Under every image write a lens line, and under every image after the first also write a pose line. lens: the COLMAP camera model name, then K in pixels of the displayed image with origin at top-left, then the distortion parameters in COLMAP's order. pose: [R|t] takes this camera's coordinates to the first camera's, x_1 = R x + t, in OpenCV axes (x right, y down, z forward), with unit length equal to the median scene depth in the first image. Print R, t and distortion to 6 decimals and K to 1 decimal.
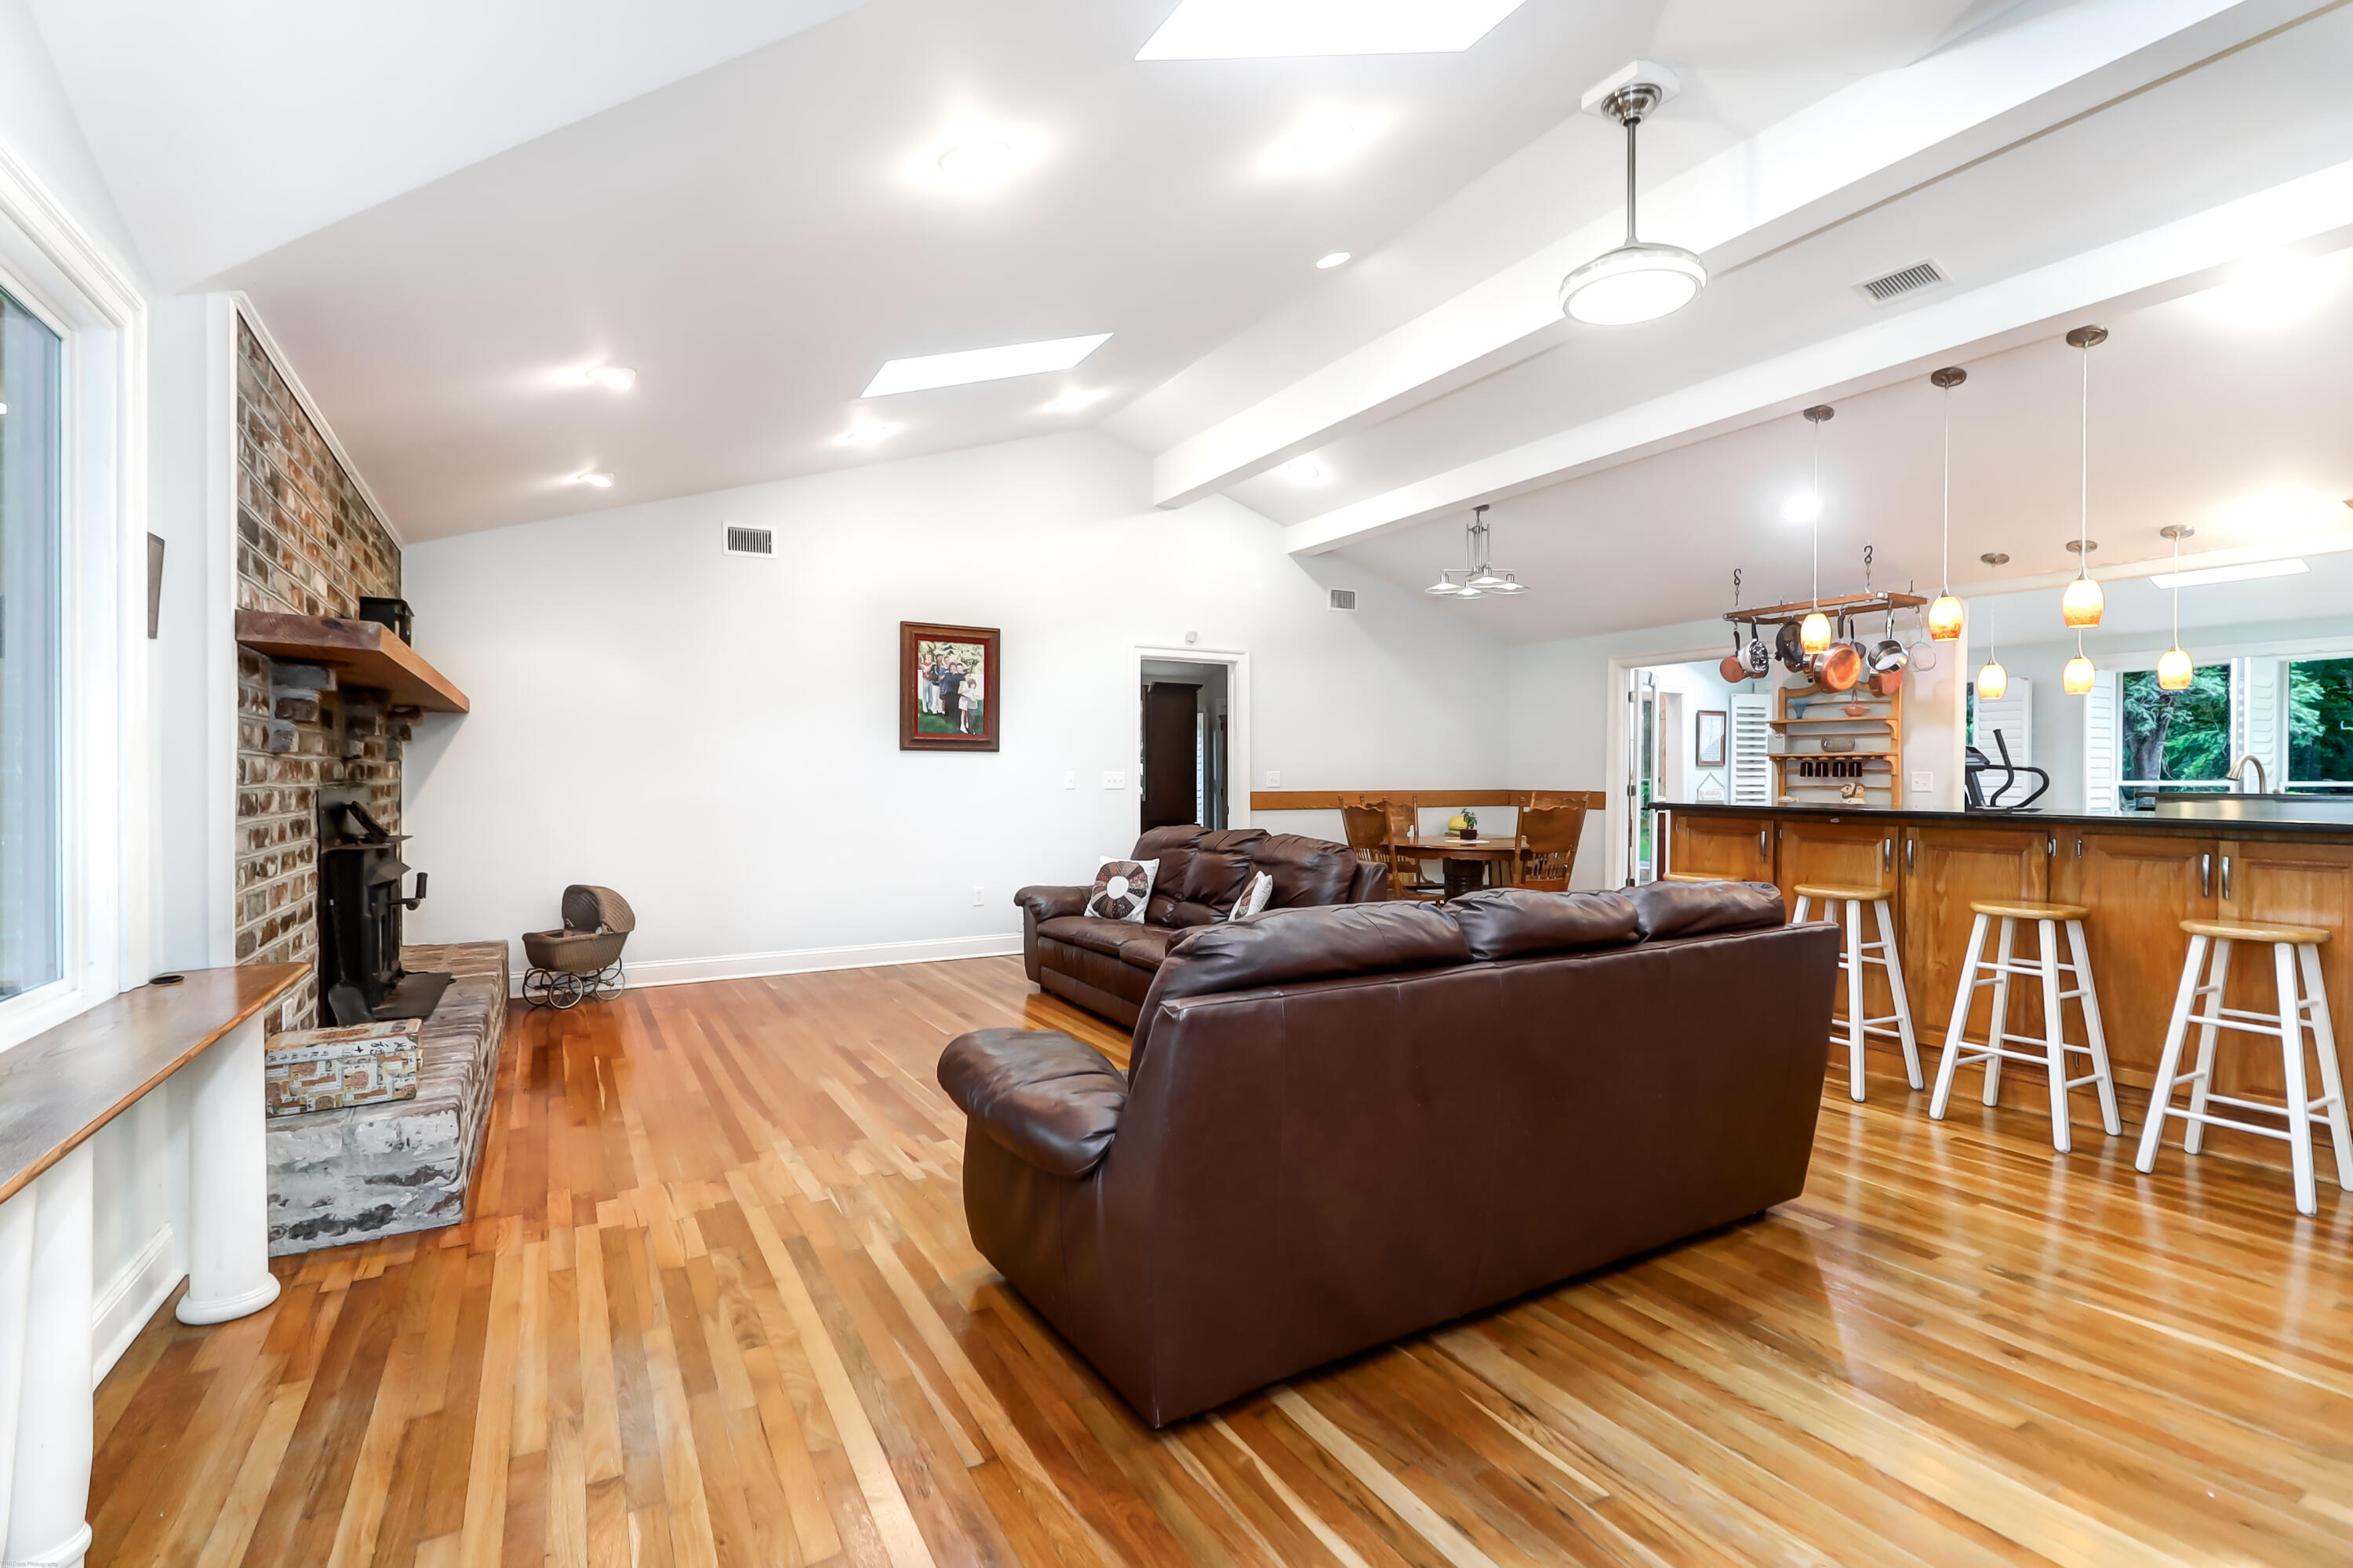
lens RADIAL K [[1080.3, 0, 1167.6], [0, 1080.3, 780.2], [0, 0, 1]] dist [0.014519, -0.008609]
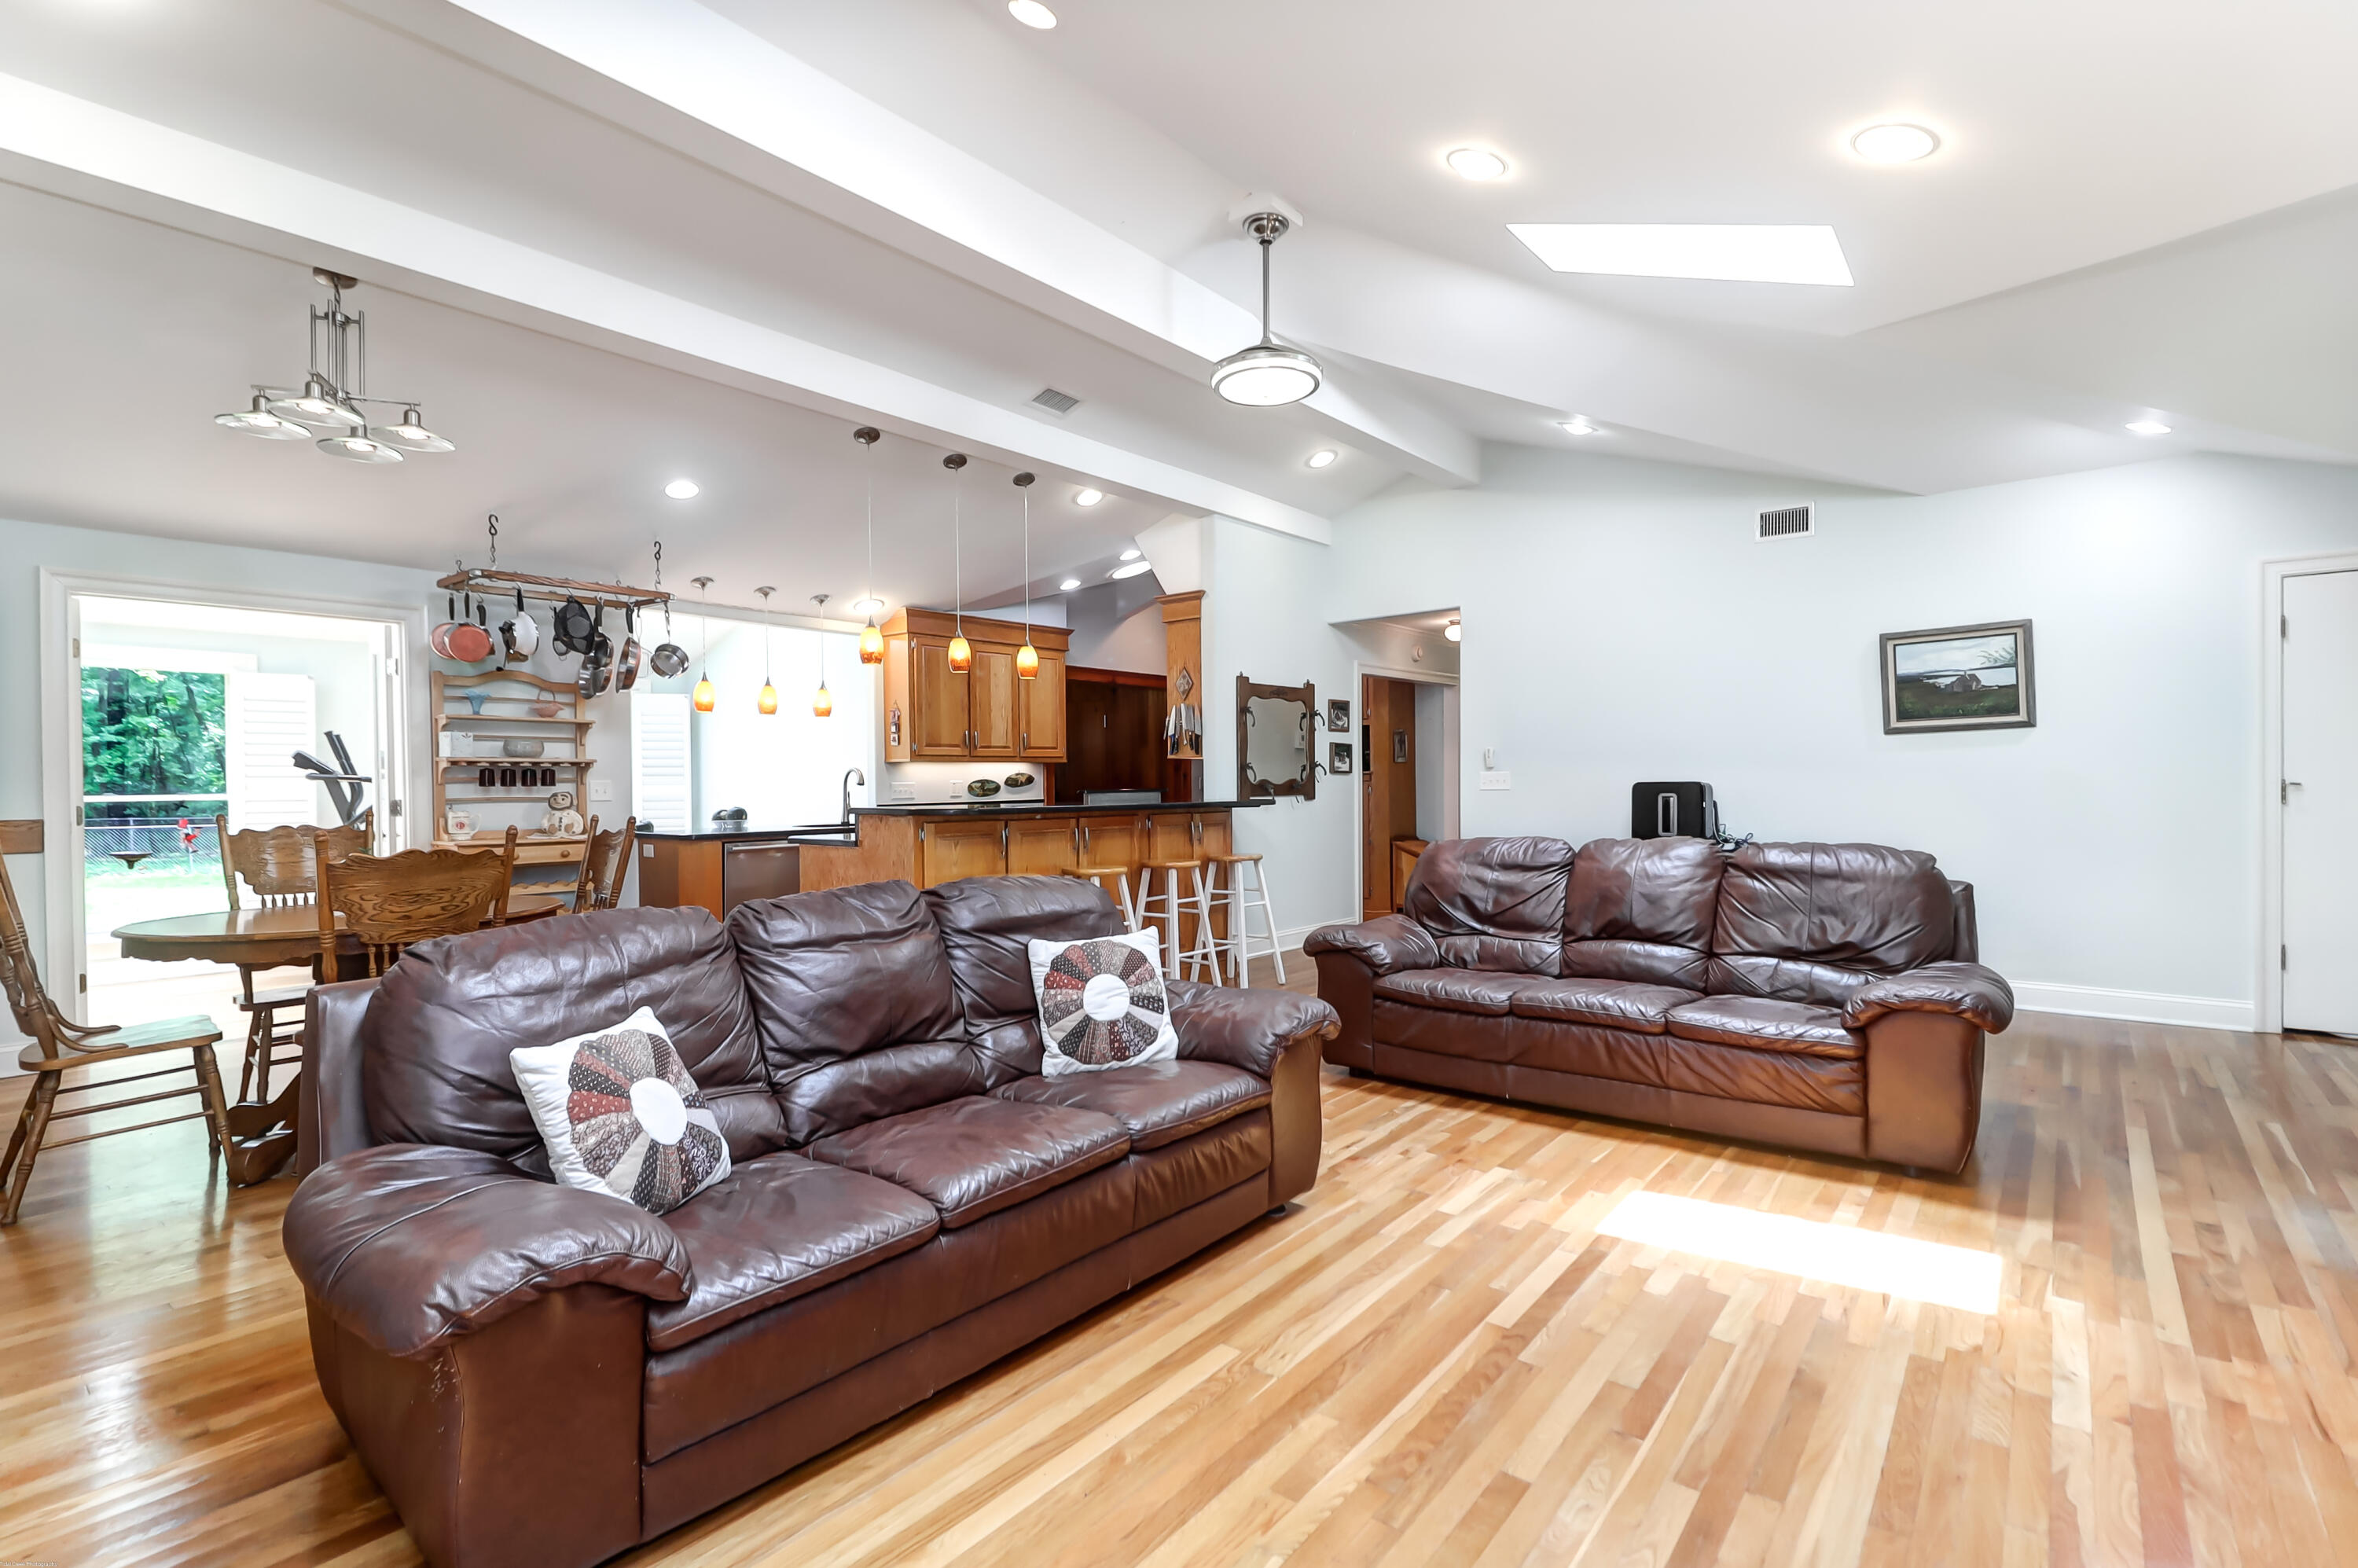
lens RADIAL K [[1082.6, 0, 1175.5], [0, 1082.6, 783.1], [0, 0, 1]] dist [0.014519, -0.008609]
pose [[-0.365359, 0.009233, 0.930821, -0.365501], [0.021639, 0.999765, -0.001423, 0.006804], [-0.930615, 0.019622, -0.365473, 0.836070]]
